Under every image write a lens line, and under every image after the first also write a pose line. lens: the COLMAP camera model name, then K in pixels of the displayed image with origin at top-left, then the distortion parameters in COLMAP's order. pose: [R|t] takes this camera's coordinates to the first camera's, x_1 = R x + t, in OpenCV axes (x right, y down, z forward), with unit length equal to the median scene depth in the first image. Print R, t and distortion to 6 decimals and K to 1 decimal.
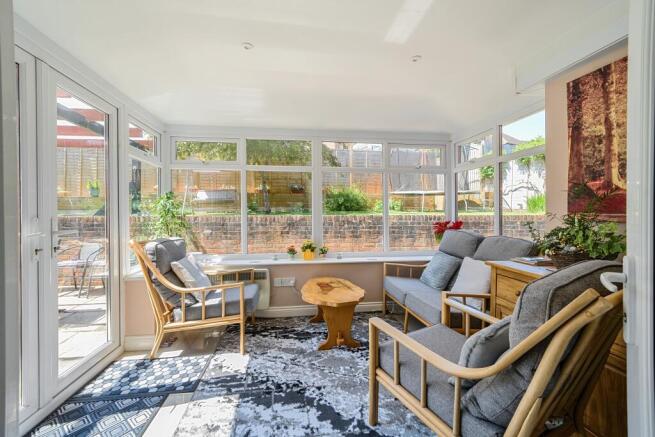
lens RADIAL K [[264.0, 0, 313.8], [0, 264.0, 218.3], [0, 0, 1]] dist [-0.000010, 0.000007]
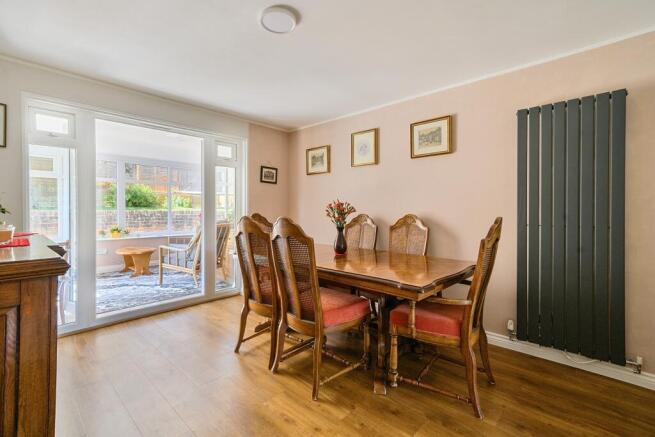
lens RADIAL K [[302.6, 0, 326.8], [0, 302.6, 213.5], [0, 0, 1]] dist [0.000603, 0.000054]
pose [[0.754085, 0.000257, 0.656777, -0.240077], [0.004948, 0.999969, -0.006073, 0.026089], [-0.656758, 0.007829, 0.754061, -1.119808]]
